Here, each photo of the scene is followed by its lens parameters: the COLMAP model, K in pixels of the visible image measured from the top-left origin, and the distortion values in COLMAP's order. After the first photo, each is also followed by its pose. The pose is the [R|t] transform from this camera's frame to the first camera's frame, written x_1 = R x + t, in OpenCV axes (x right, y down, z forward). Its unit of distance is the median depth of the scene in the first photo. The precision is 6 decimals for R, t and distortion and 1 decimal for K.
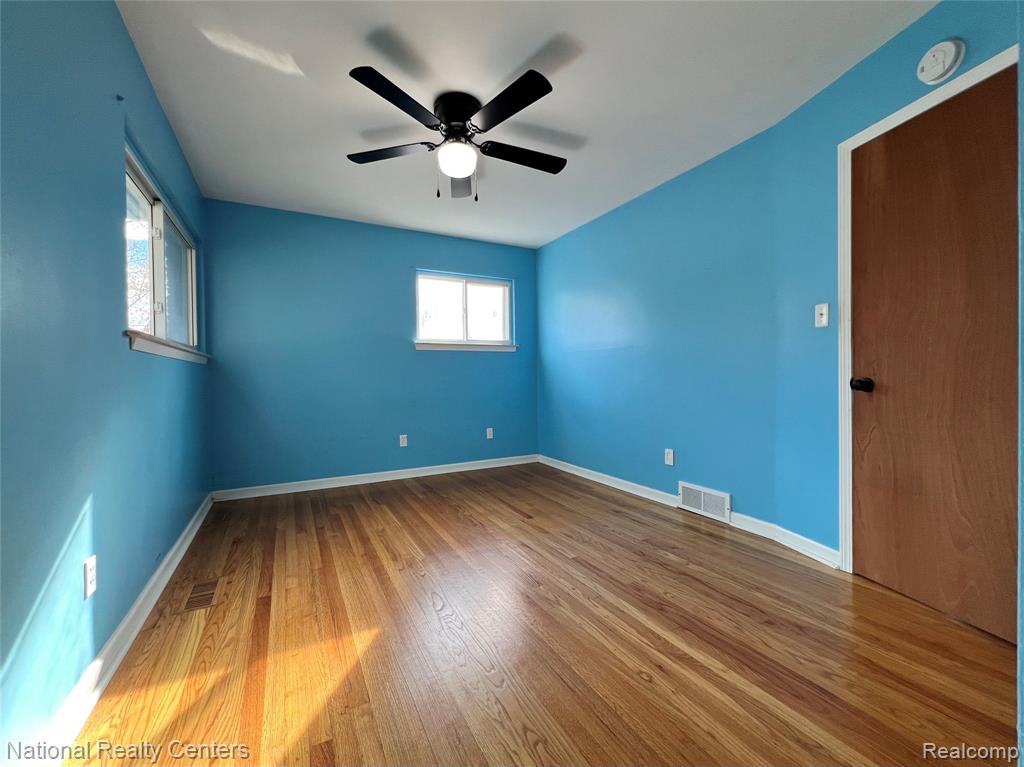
lens RADIAL K [[406.0, 0, 502.1], [0, 406.0, 381.5], [0, 0, 1]] dist [-0.002379, -0.000054]
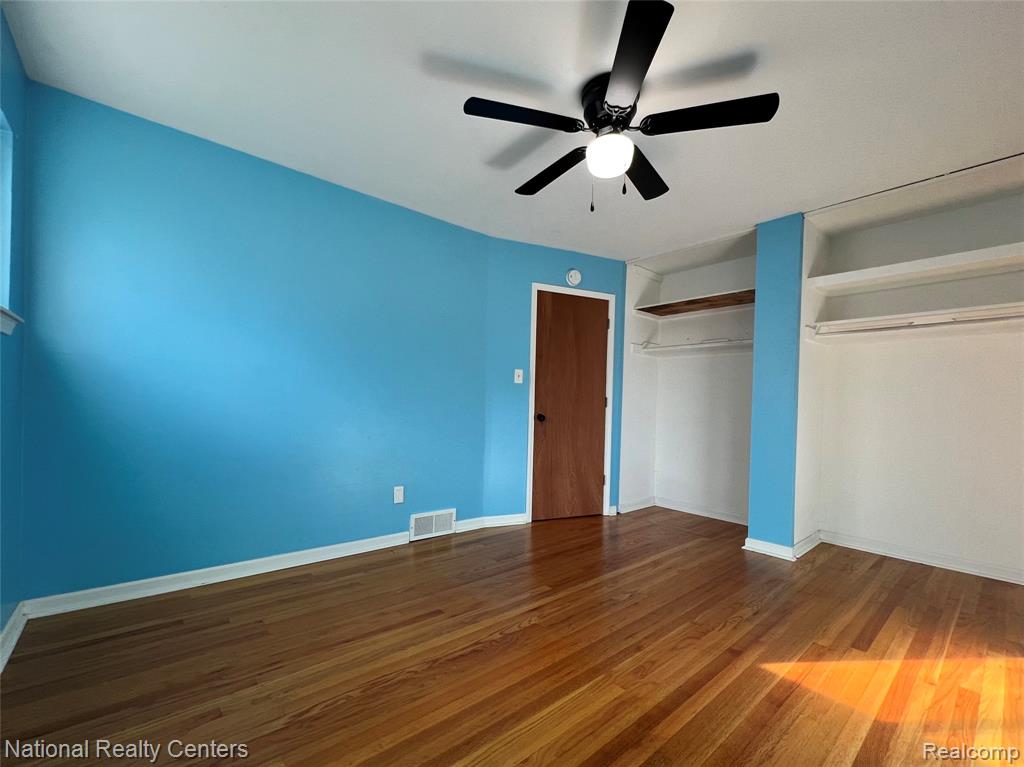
lens RADIAL K [[433.5, 0, 514.1], [0, 433.5, 399.4], [0, 0, 1]] dist [-0.002862, 0.000170]
pose [[-0.213777, 0.014277, 0.976778, -0.756319], [-0.012637, 0.999769, -0.017379, -0.029034], [-0.976801, -0.016059, -0.213547, 1.108436]]
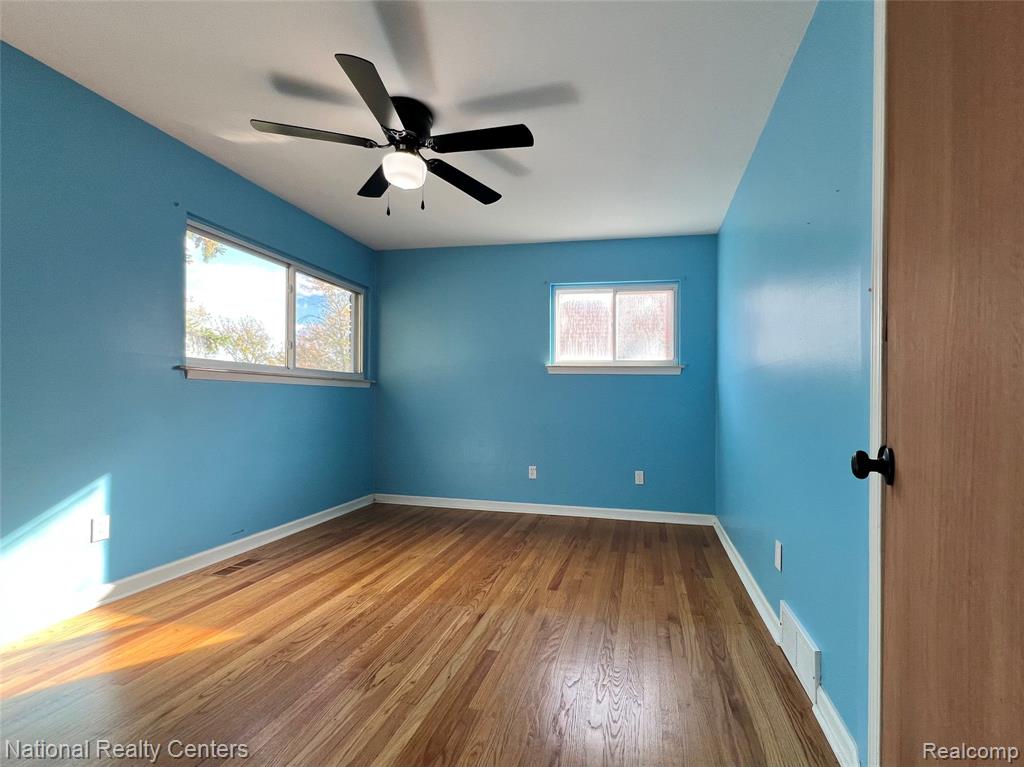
lens RADIAL K [[454.2, 0, 561.9], [0, 454.2, 398.0], [0, 0, 1]] dist [-0.003522, -0.000403]
pose [[0.786865, 0.024497, -0.616639, 0.651077], [-0.035790, 0.999341, -0.005969, -0.028130], [0.616087, 0.026767, 0.787223, 0.334270]]
